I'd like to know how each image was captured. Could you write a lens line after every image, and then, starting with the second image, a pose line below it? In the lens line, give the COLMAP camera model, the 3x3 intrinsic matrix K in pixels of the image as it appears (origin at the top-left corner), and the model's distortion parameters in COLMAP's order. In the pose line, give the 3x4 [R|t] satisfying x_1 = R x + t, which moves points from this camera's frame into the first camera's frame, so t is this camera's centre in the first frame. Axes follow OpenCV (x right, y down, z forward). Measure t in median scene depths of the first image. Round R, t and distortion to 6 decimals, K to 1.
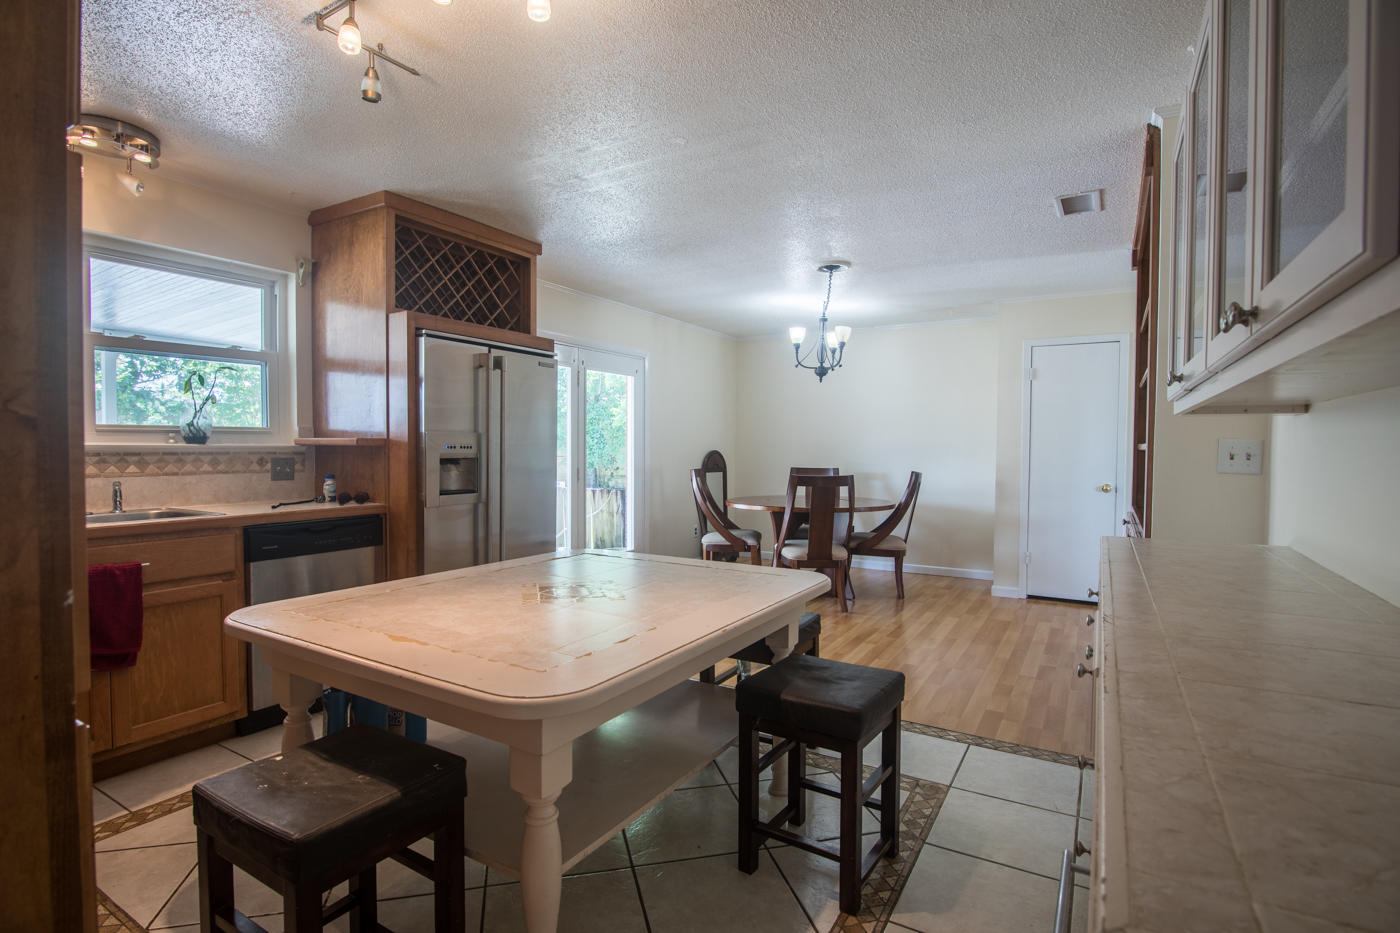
lens RADIAL K [[683.3, 0, 698.1], [0, 683.3, 464.5], [0, 0, 1]] dist [-0.021128, -0.000571]
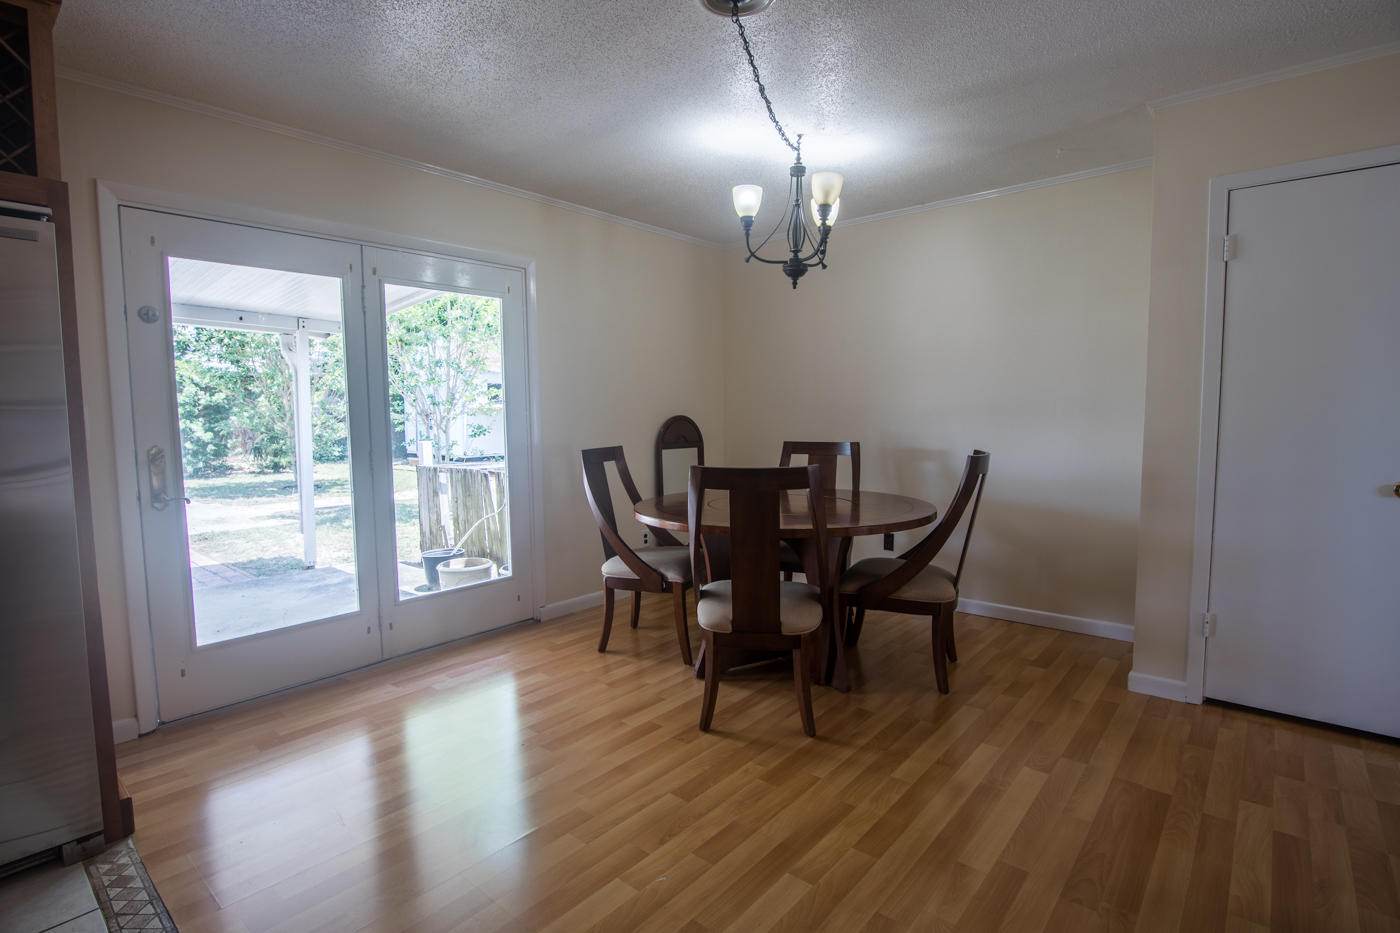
lens RADIAL K [[683.3, 0, 698.1], [0, 683.3, 464.5], [0, 0, 1]] dist [-0.021128, -0.000571]
pose [[0.985325, -0.002689, -0.170665, 0.197455], [0.011794, 0.998559, 0.052359, -0.010117], [0.170278, -0.053604, 0.983937, 0.448458]]
